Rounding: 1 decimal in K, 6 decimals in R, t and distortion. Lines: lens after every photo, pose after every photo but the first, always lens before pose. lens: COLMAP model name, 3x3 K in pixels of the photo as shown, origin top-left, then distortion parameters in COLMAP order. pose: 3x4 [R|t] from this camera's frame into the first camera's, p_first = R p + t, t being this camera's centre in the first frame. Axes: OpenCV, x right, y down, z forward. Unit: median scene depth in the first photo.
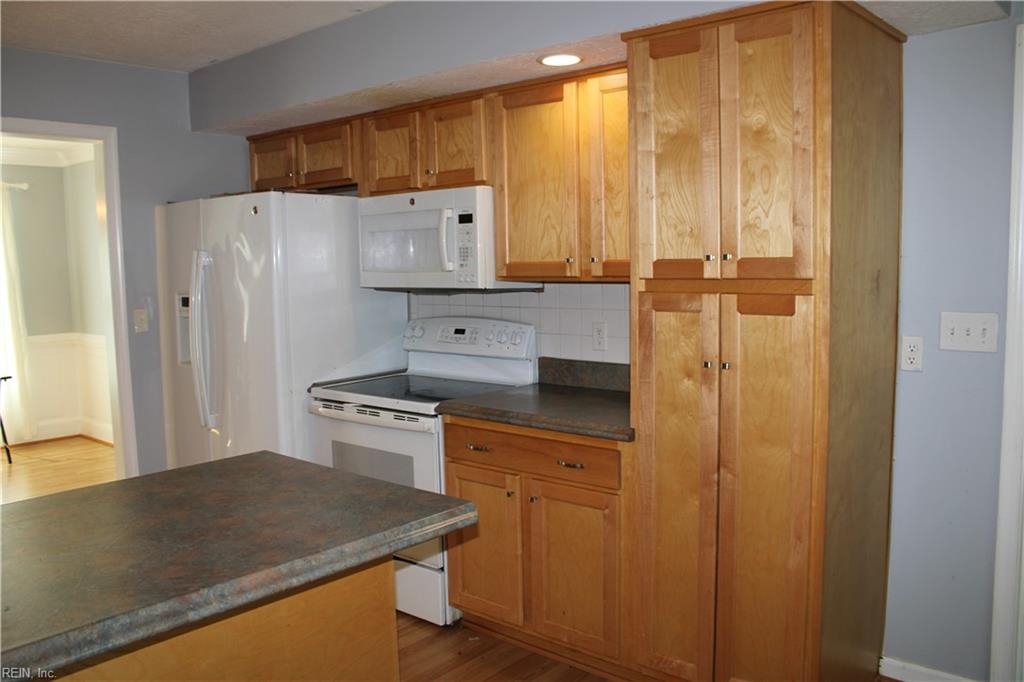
lens RADIAL K [[830.6, 0, 512.0], [0, 830.6, 341.0], [0, 0, 1]] dist [0.000977, 0.002511]
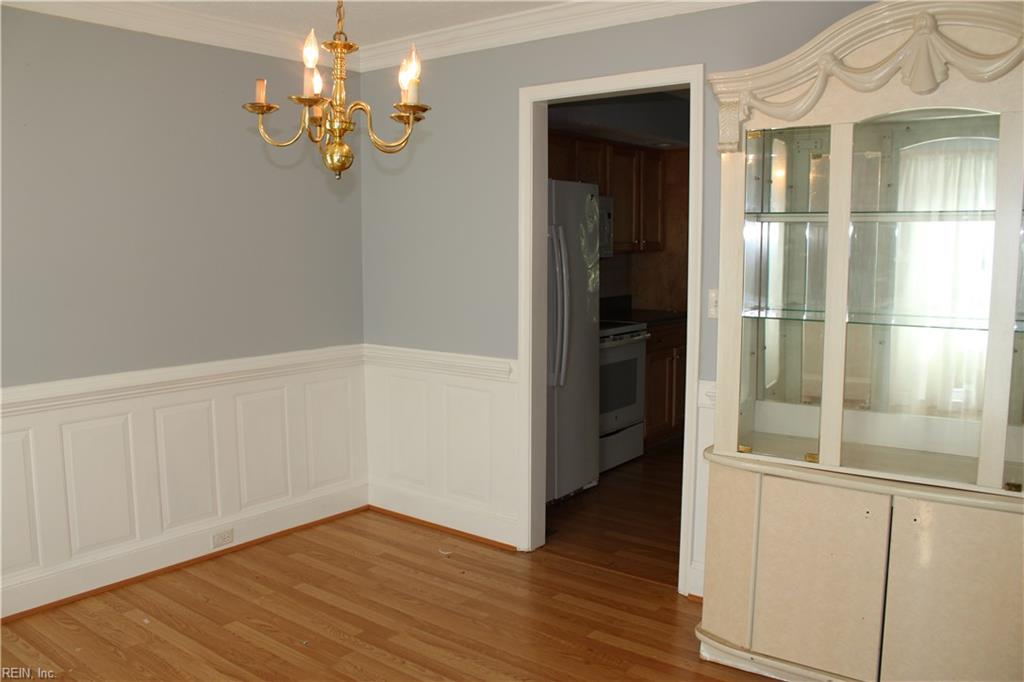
lens RADIAL K [[830.6, 0, 512.0], [0, 830.6, 341.0], [0, 0, 1]] dist [0.000977, 0.002511]
pose [[-0.050398, -0.102366, 0.993469, -1.698327], [0.096124, 0.989618, 0.106846, -0.092271], [-0.994093, 0.100881, -0.040035, 1.270848]]
